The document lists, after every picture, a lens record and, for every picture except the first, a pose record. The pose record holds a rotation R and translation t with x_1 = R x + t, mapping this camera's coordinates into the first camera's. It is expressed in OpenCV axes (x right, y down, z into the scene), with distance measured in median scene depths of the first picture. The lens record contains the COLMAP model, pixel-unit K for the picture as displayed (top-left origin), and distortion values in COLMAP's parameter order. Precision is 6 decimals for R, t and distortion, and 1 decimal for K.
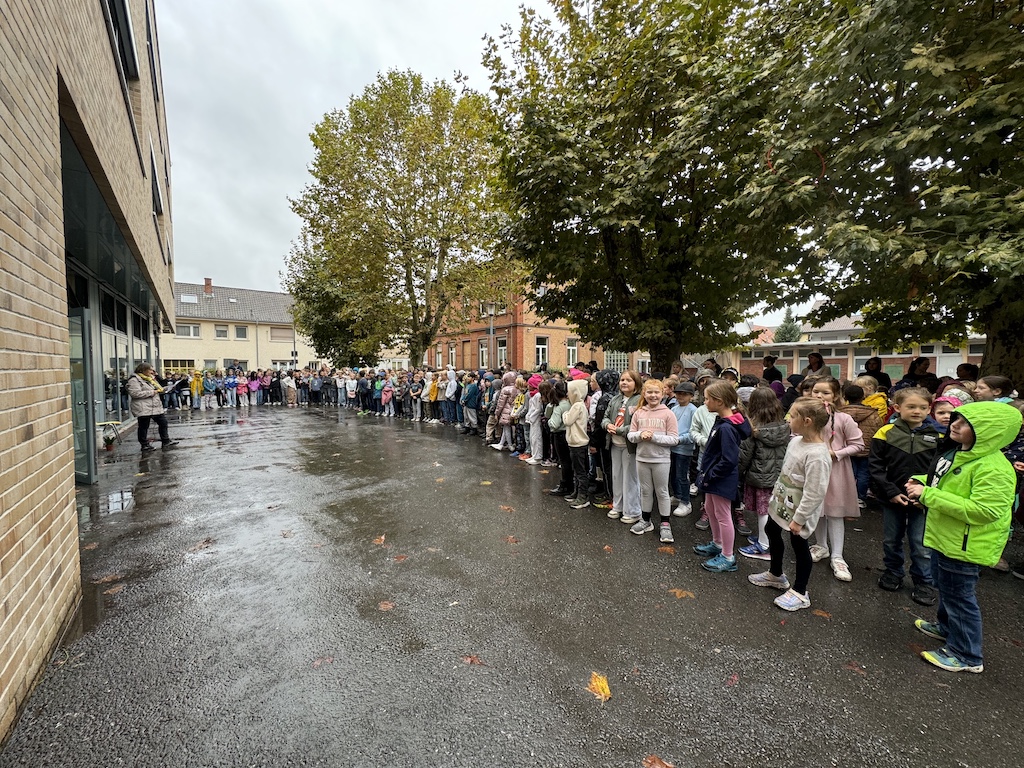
lens RADIAL K [[407.0, 0, 512.8], [0, 407.0, 383.1], [0, 0, 1]] dist [-0.001892, 0.000025]
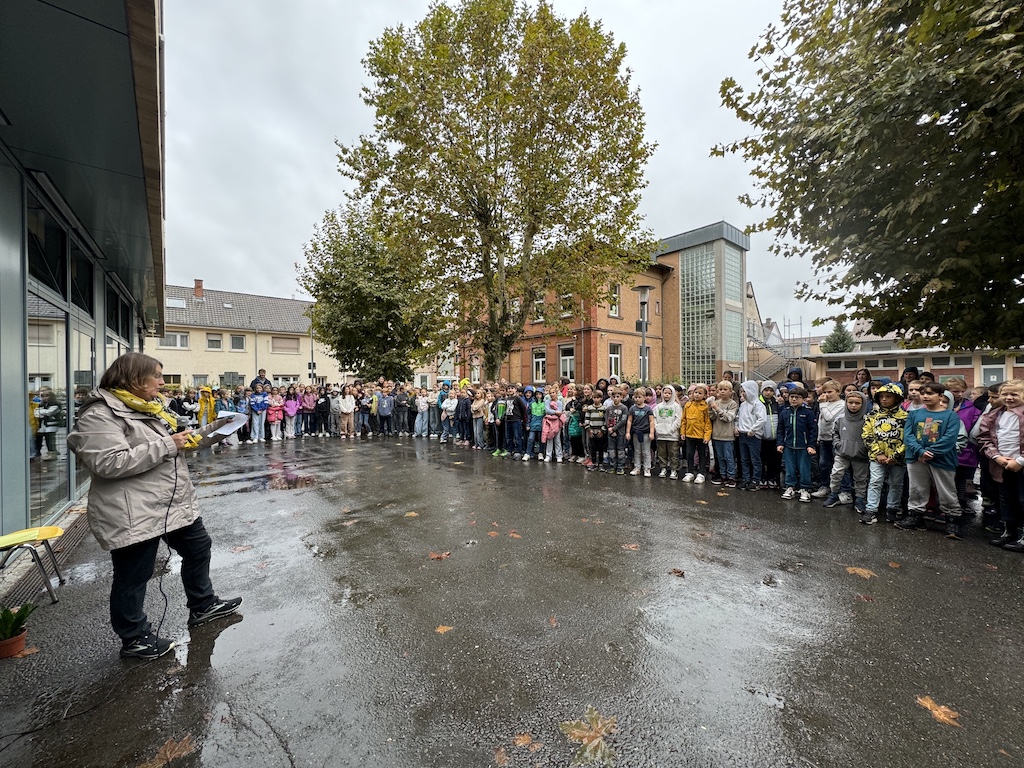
lens RADIAL K [[407.0, 0, 512.8], [0, 407.0, 383.1], [0, 0, 1]] dist [-0.001892, 0.000025]
pose [[0.999326, -0.006515, 0.036119, -0.443029], [0.007886, 0.999249, -0.037946, -0.010581], [-0.035845, 0.038205, 0.998627, 0.476156]]
